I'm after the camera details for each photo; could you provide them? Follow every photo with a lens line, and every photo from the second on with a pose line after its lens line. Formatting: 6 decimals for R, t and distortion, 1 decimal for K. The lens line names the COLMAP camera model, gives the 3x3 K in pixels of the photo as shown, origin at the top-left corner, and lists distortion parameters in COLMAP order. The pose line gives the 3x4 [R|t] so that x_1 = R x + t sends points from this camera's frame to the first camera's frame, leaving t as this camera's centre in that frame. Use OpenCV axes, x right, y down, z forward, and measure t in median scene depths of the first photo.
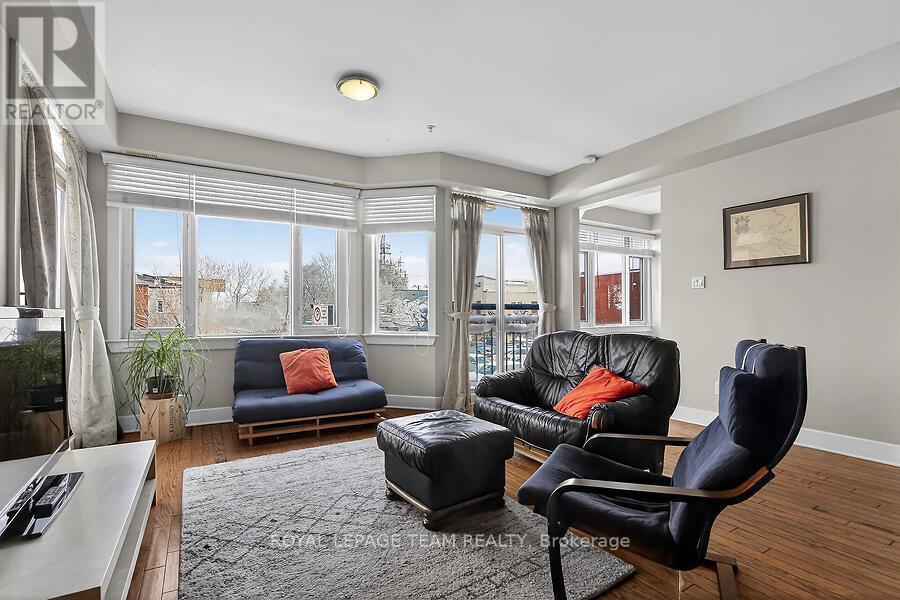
lens RADIAL K [[429.1, 0, 453.7], [0, 429.1, 316.6], [0, 0, 1]] dist [-0.028841, 0.000147]
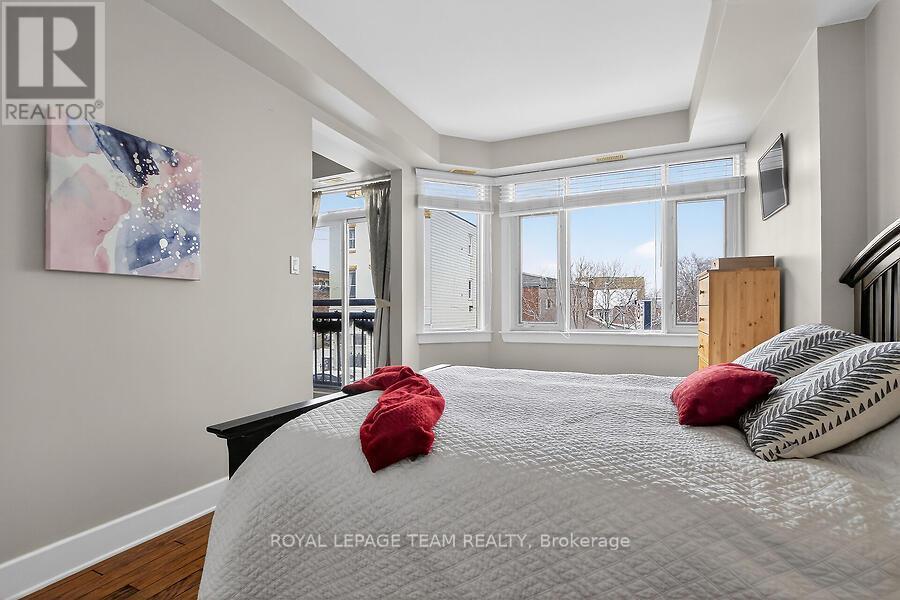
lens RADIAL K [[444.0, 0, 448.8], [0, 444.0, 309.4], [0, 0, 1]] dist [-0.000740, 0.000082]
pose [[0.564665, 0.002166, -0.825318, 1.195075], [0.000536, 0.999995, 0.002991, -0.012500], [0.825320, -0.002132, 0.564661, 0.768109]]
